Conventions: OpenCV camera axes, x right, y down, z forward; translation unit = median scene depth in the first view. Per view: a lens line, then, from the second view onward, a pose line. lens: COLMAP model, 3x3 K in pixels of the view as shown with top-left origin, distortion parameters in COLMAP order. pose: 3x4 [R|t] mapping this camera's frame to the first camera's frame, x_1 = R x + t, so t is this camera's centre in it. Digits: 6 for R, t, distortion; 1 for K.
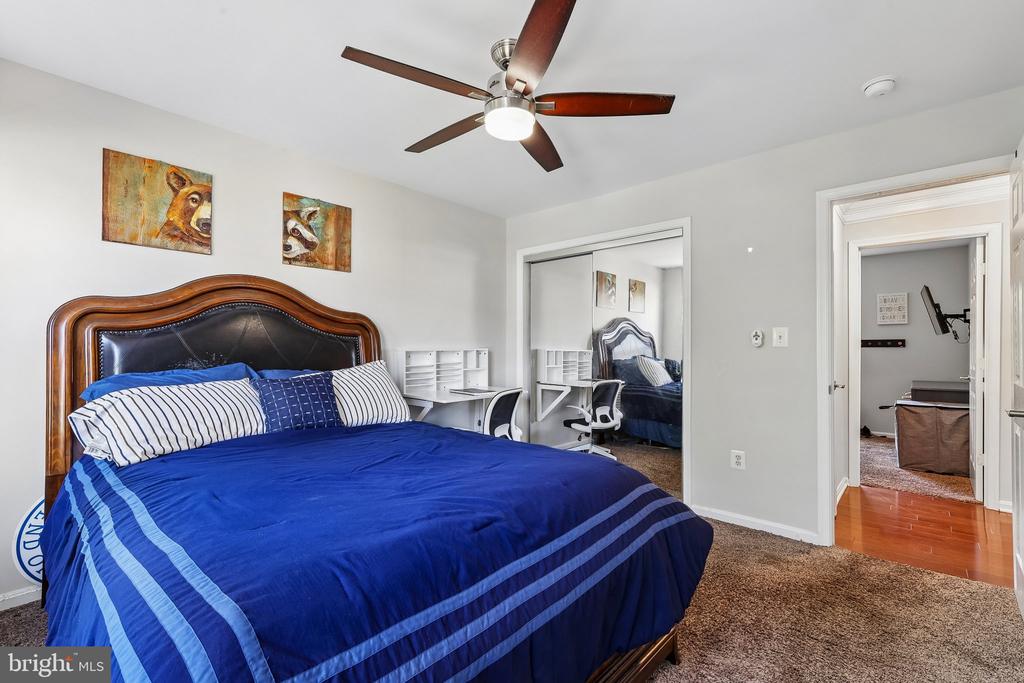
lens RADIAL K [[446.7, 0, 513.9], [0, 446.7, 344.7], [0, 0, 1]] dist [0.008948, -0.001167]
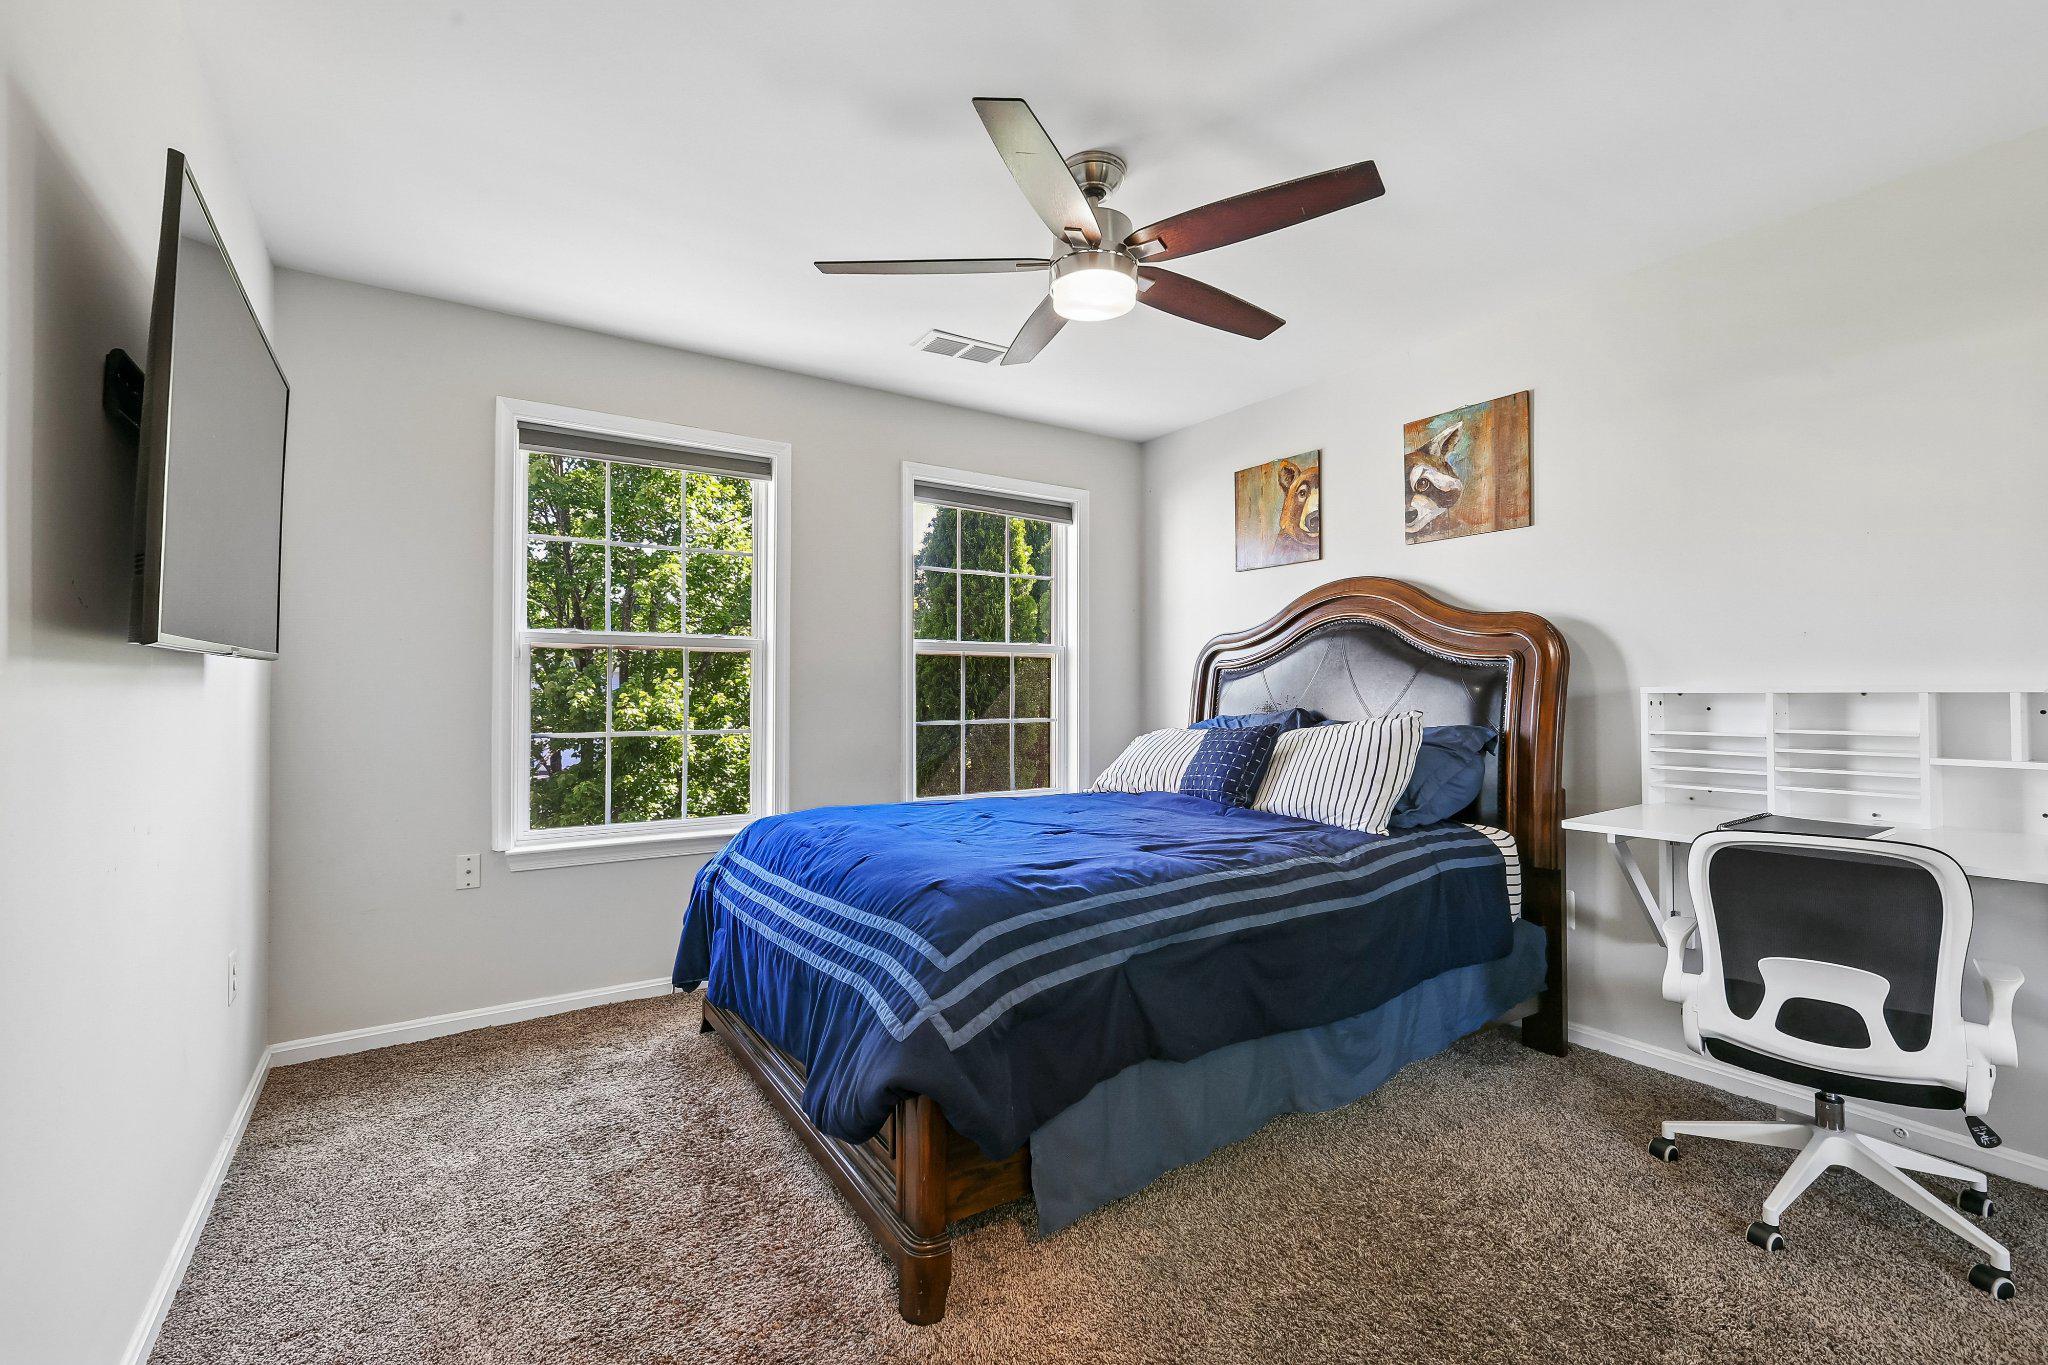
lens RADIAL K [[893.5, 0, 1026.7], [0, 893.5, 675.3], [0, 0, 1]] dist [0.008948, -0.001167]
pose [[-0.253564, -0.020487, -0.967102, 0.742513], [0.000985, 0.999770, -0.021437, 0.015866], [0.967318, -0.006388, -0.253485, 0.801385]]
